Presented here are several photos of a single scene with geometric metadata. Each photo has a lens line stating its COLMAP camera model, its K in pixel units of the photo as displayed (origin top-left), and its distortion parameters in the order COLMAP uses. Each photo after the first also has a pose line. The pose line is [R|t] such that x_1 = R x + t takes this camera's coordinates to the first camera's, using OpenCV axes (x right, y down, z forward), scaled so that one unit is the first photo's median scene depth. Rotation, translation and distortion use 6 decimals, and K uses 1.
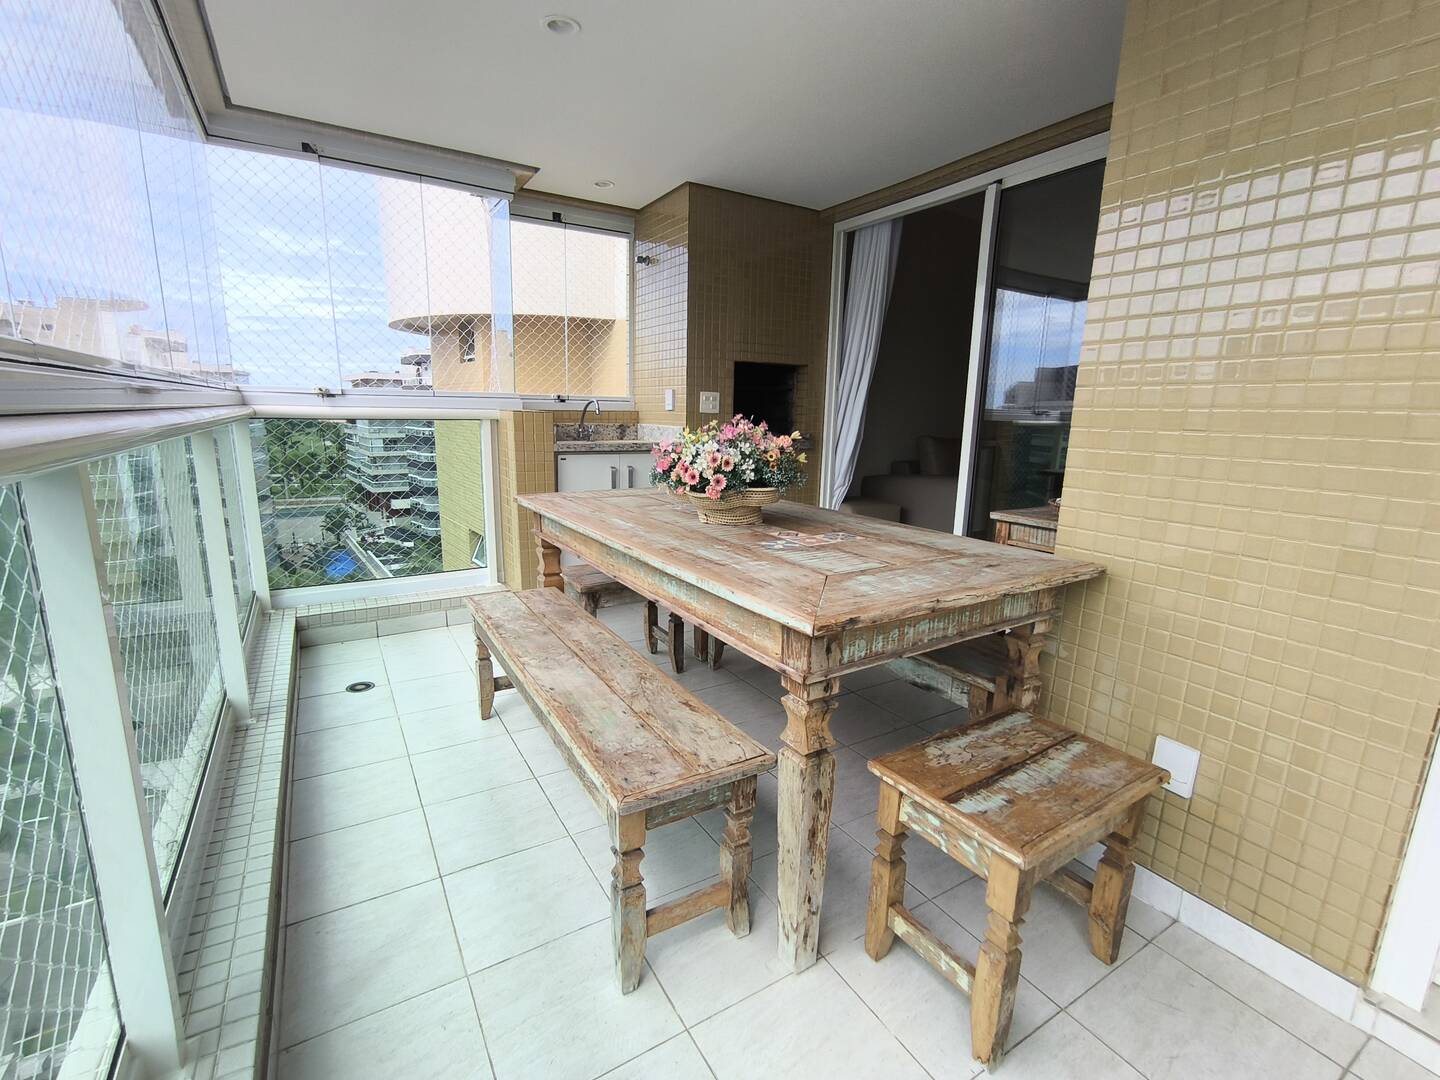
lens RADIAL K [[651.1, 0, 720.0], [0, 651.1, 540.0], [0, 0, 1]] dist [-0.048649, 0.012018]
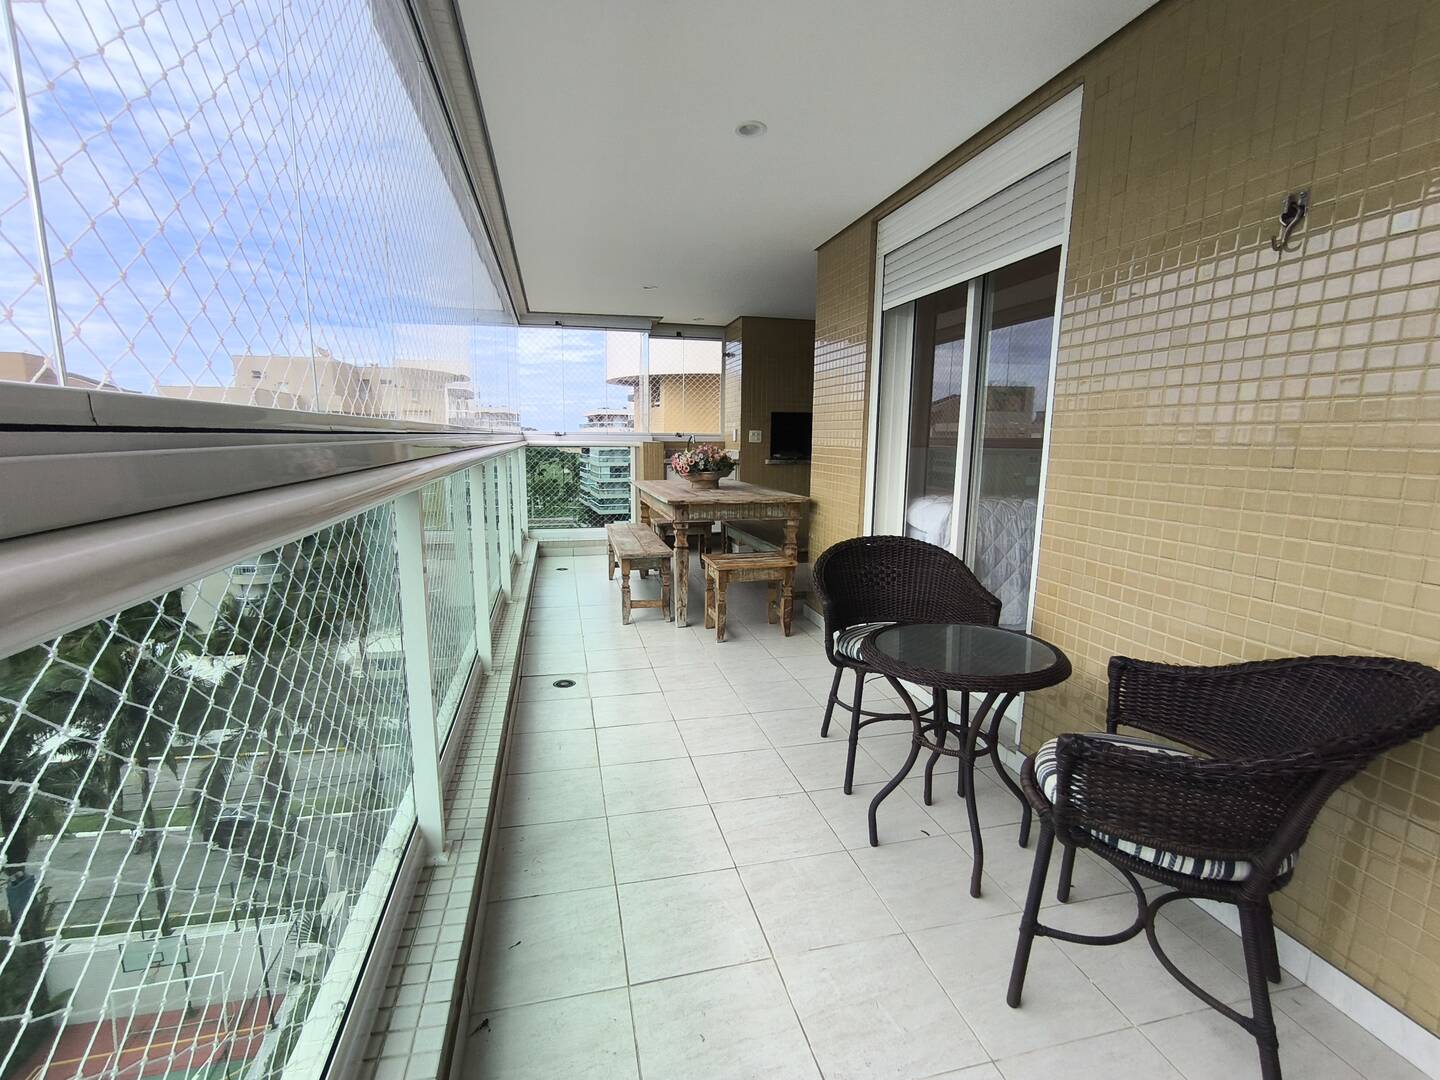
lens RADIAL K [[687.7, 0, 720.0], [0, 687.7, 540.0], [0, 0, 1]] dist [0.023149, -0.000014]
pose [[0.946518, 0.031123, -0.321145, 0.061464], [-0.048014, 0.997841, -0.044809, 0.018668], [0.319057, 0.057832, 0.945969, -0.091408]]
